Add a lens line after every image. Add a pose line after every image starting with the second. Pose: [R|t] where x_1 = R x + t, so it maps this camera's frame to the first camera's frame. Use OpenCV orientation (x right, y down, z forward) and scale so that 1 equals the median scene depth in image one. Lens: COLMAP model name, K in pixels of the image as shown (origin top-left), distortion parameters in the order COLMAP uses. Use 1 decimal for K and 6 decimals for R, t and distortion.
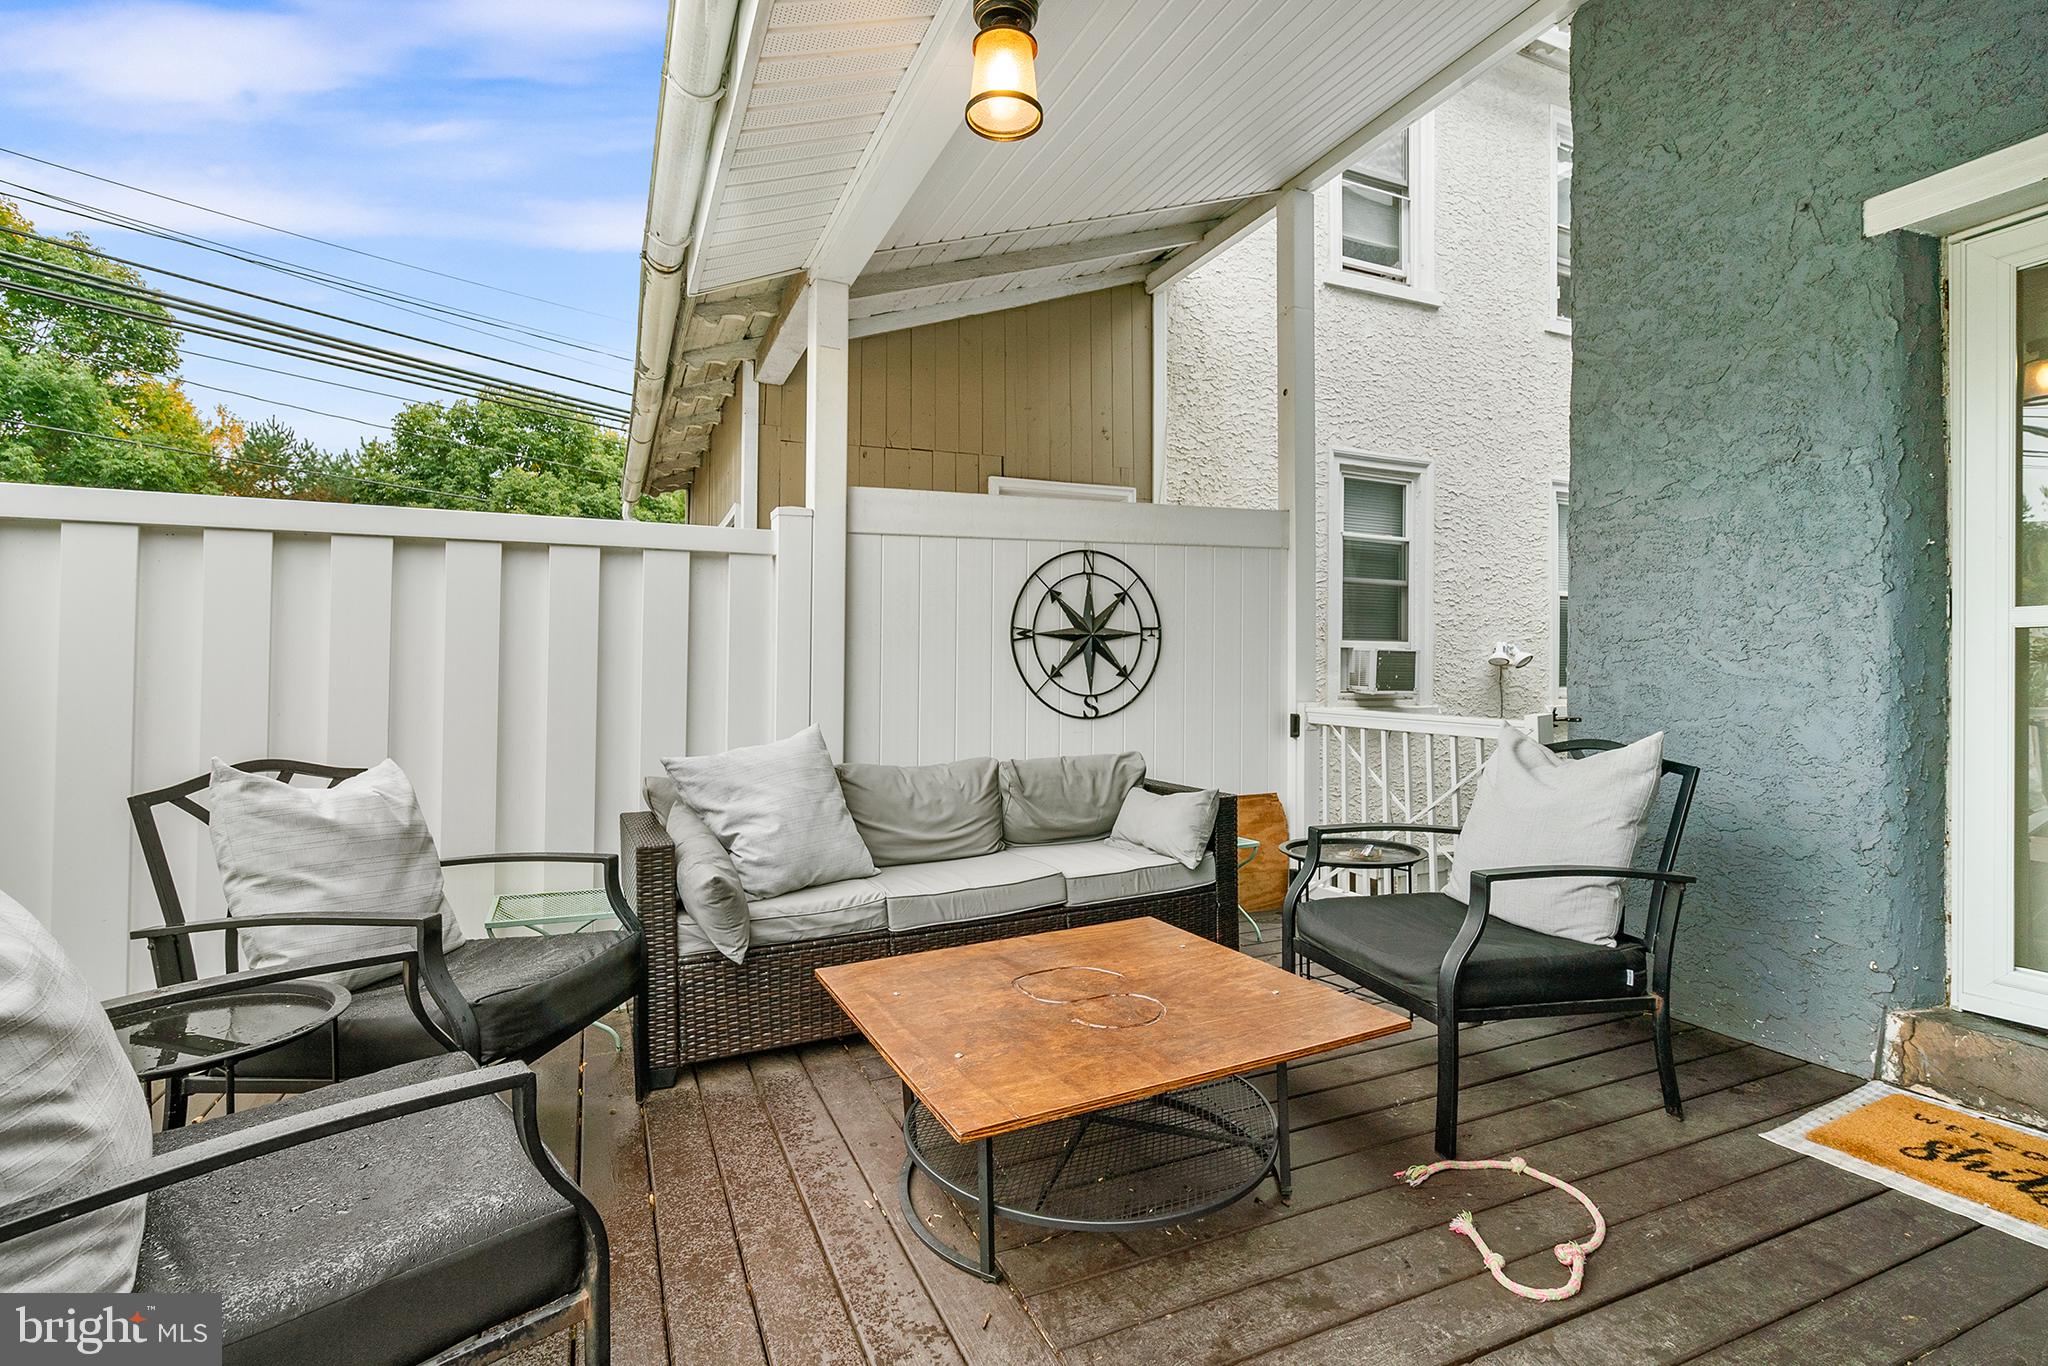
lens RADIAL K [[946.1, 0, 1040.4], [0, 946.1, 682.4], [0, 0, 1]] dist [-0.008603, 0.004359]
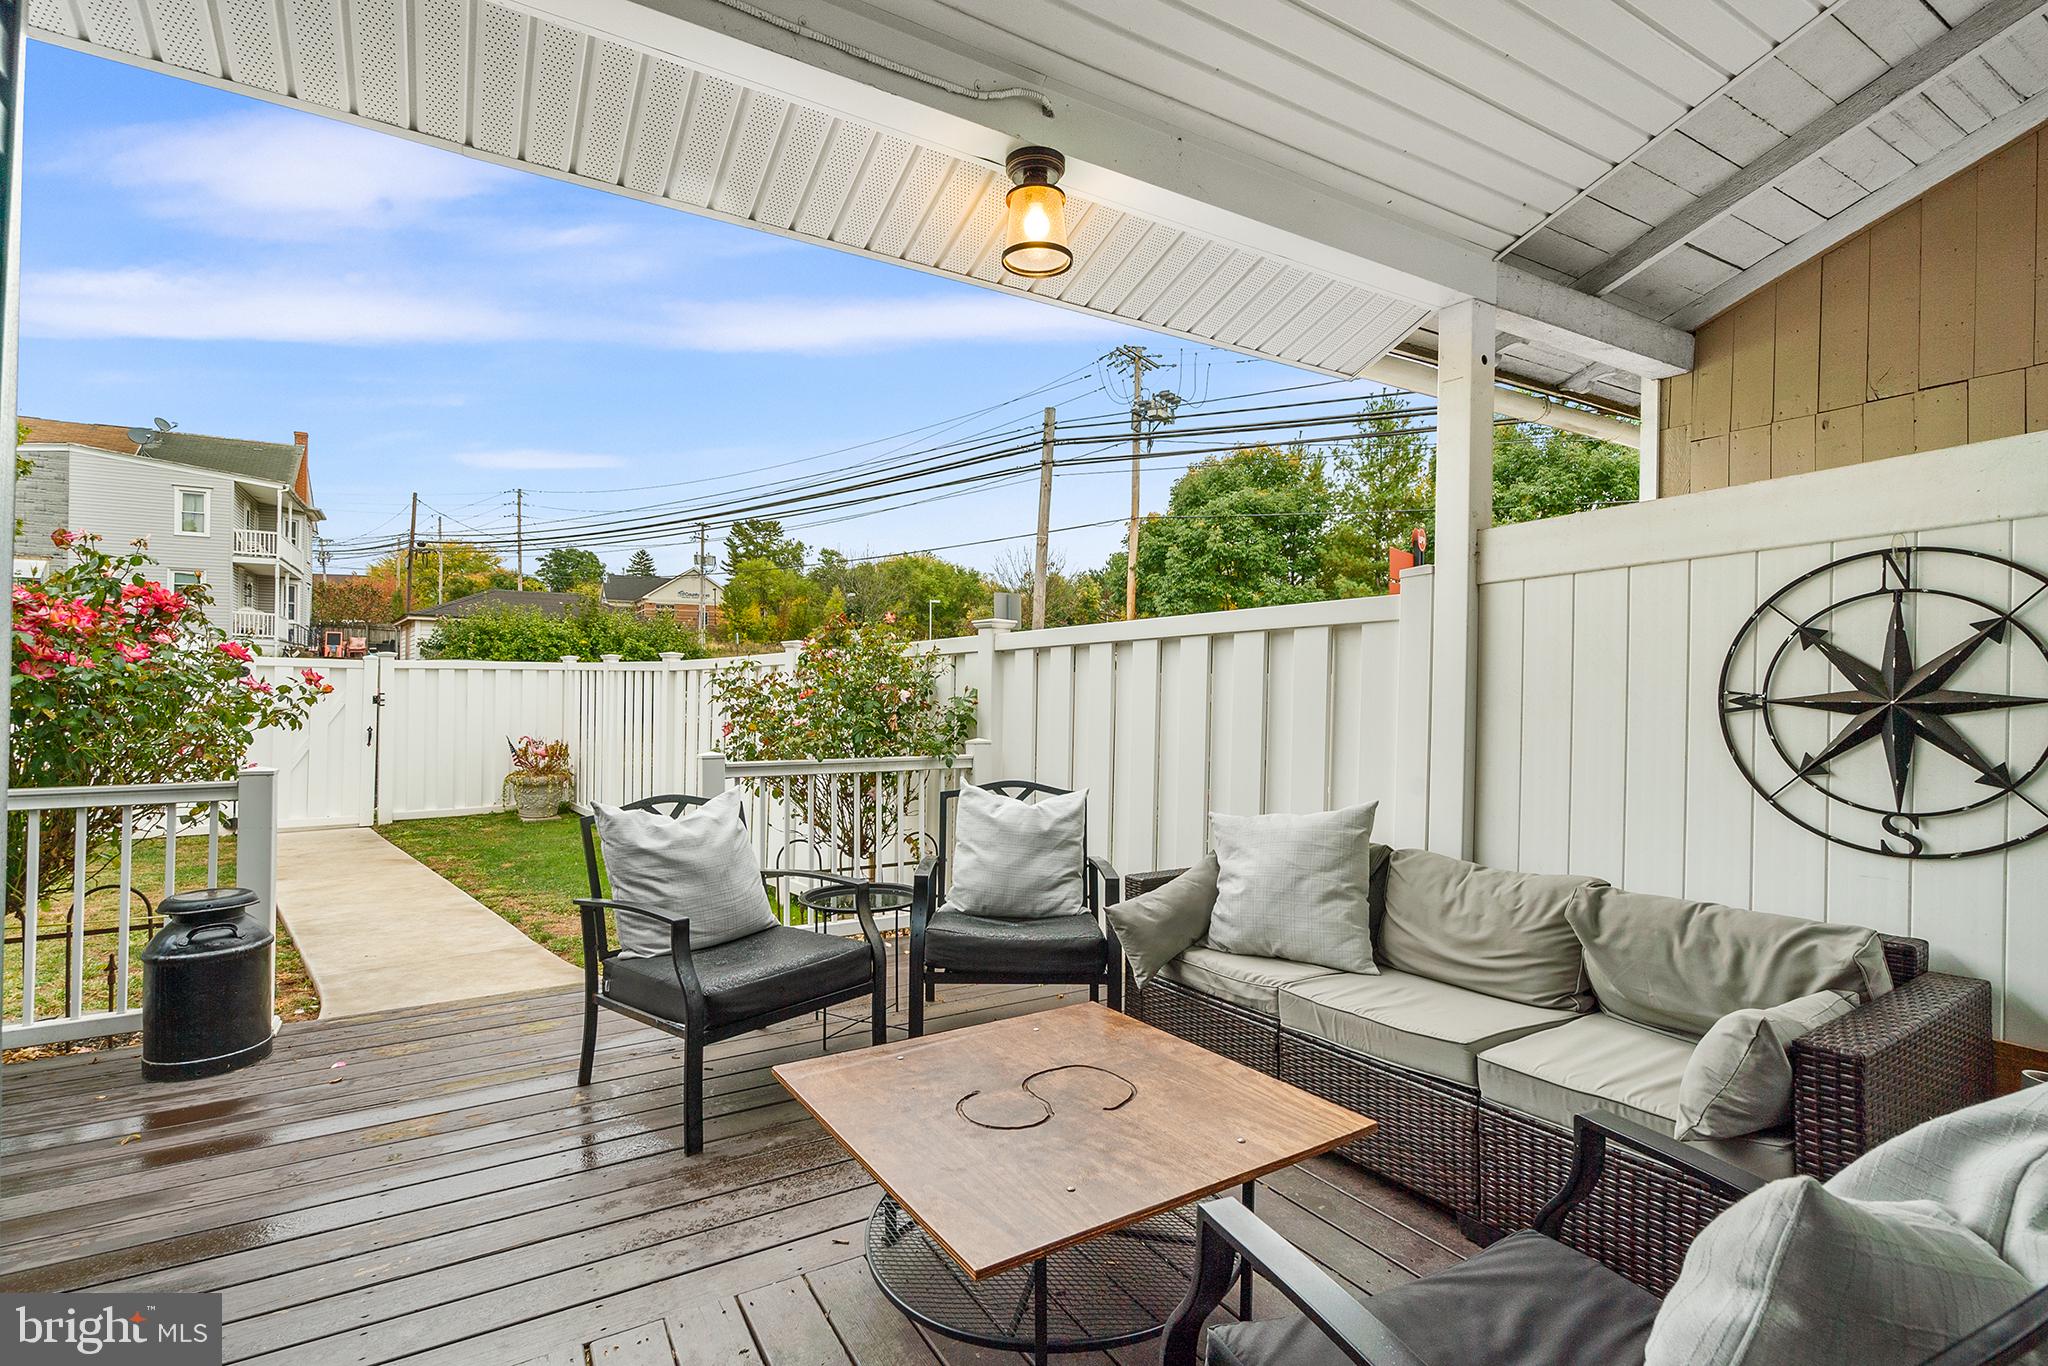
lens RADIAL K [[946.1, 0, 1003.4], [0, 946.1, 685.9], [0, 0, 1]] dist [-0.008603, 0.004359]
pose [[0.104666, 0.003940, -0.994500, 0.544491], [-0.005719, 0.999978, 0.003359, -0.059516], [0.994491, 0.005336, 0.104686, 0.432311]]
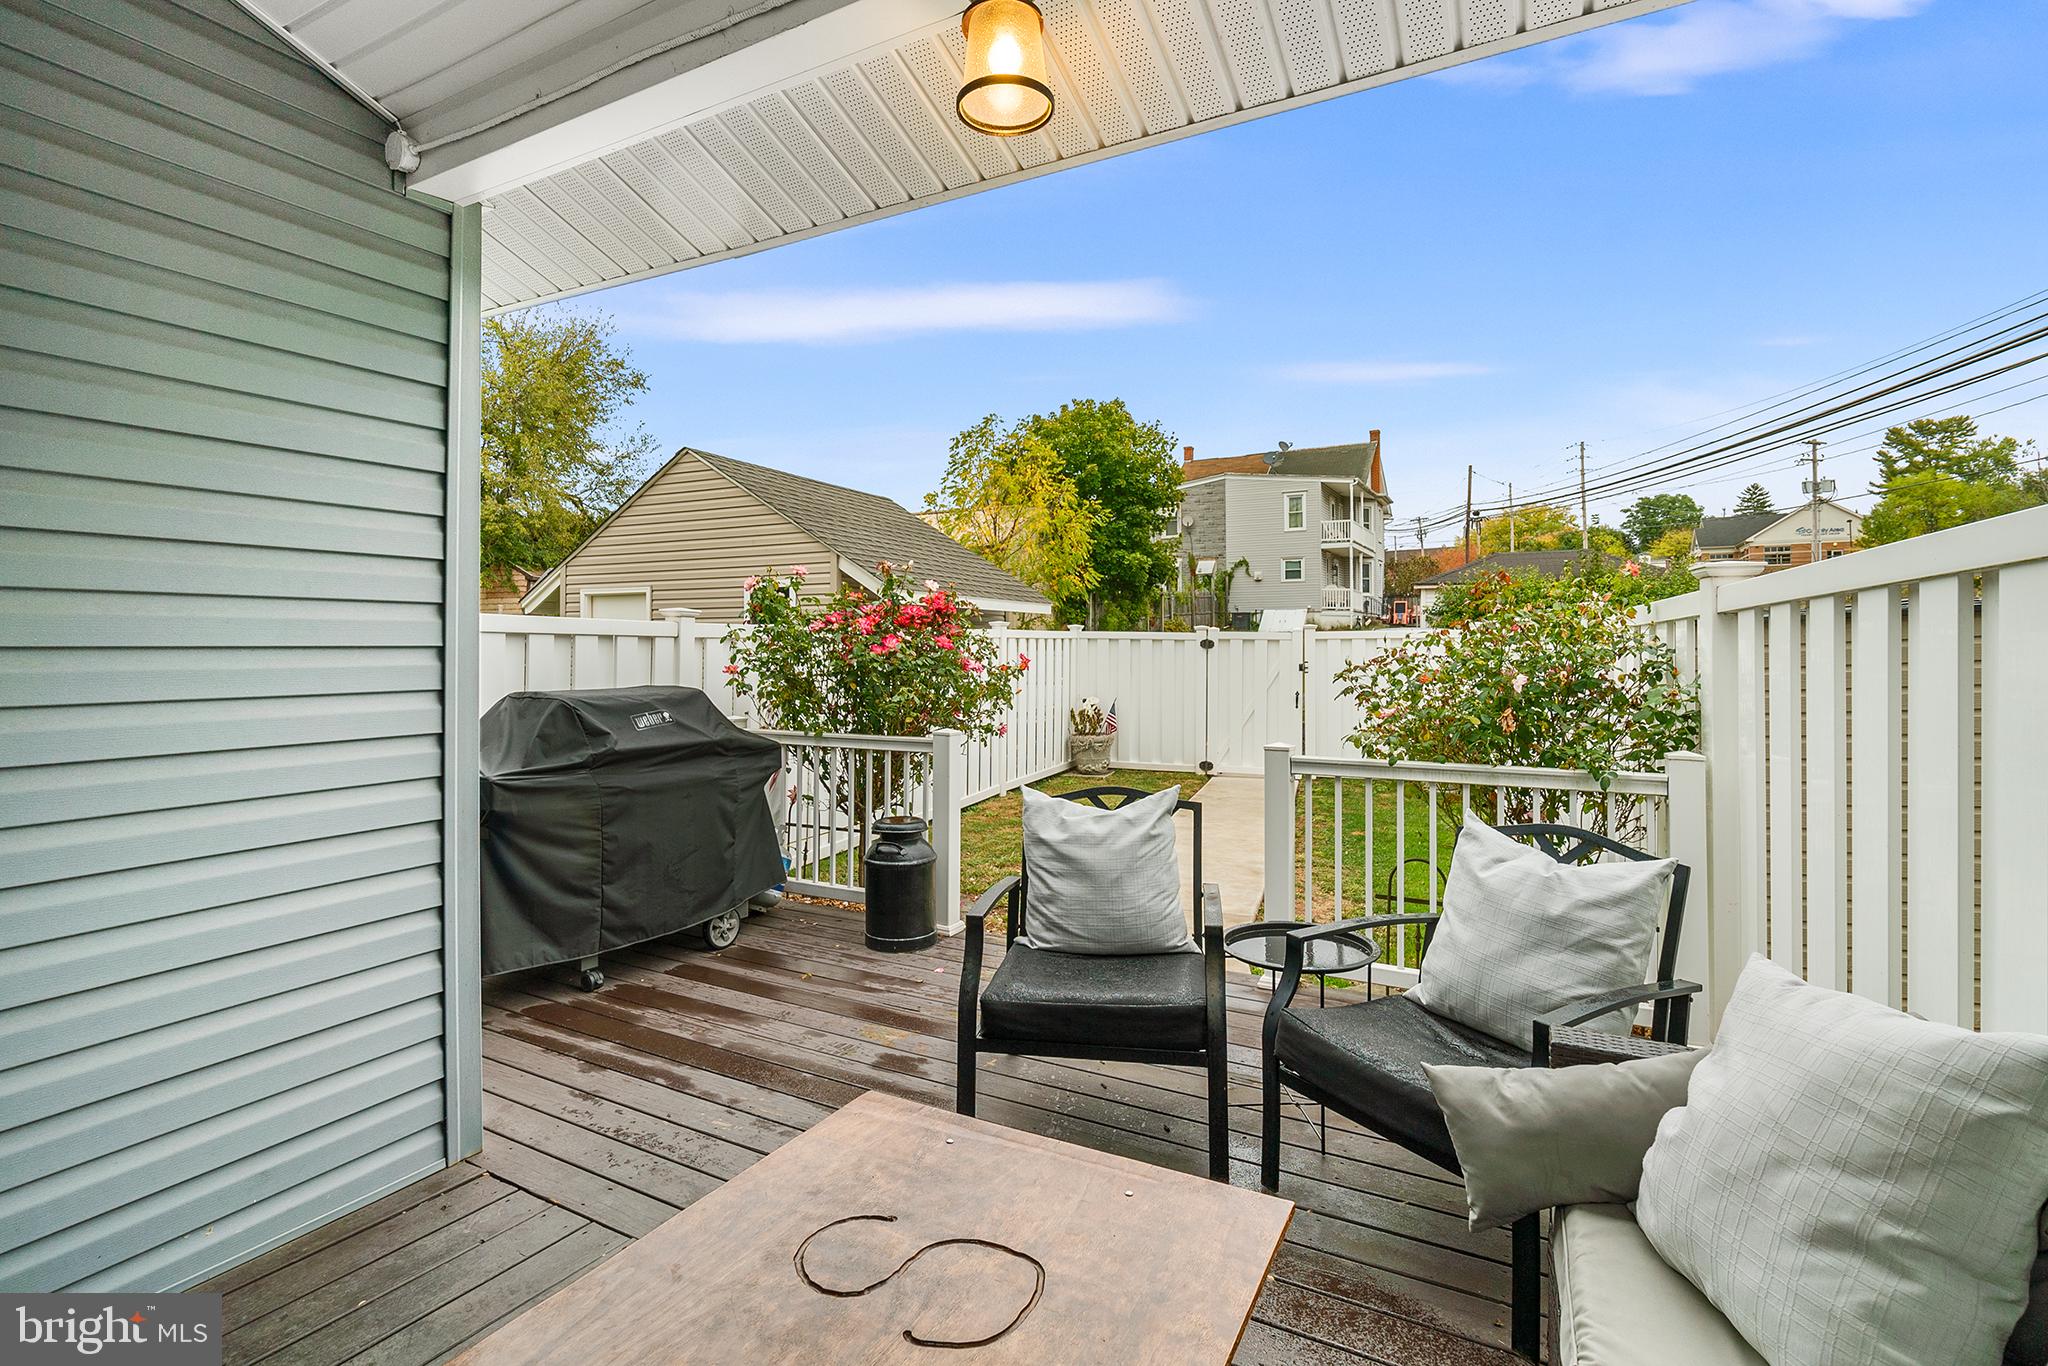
lens RADIAL K [[946.1, 0, 1011.8], [0, 946.1, 670.2], [0, 0, 1]] dist [-0.008603, 0.004359]
pose [[-0.793754, 0.023294, -0.607793, 0.216250], [0.010115, 0.999634, 0.025102, -0.080441], [0.608155, 0.013777, -0.793699, 0.836165]]
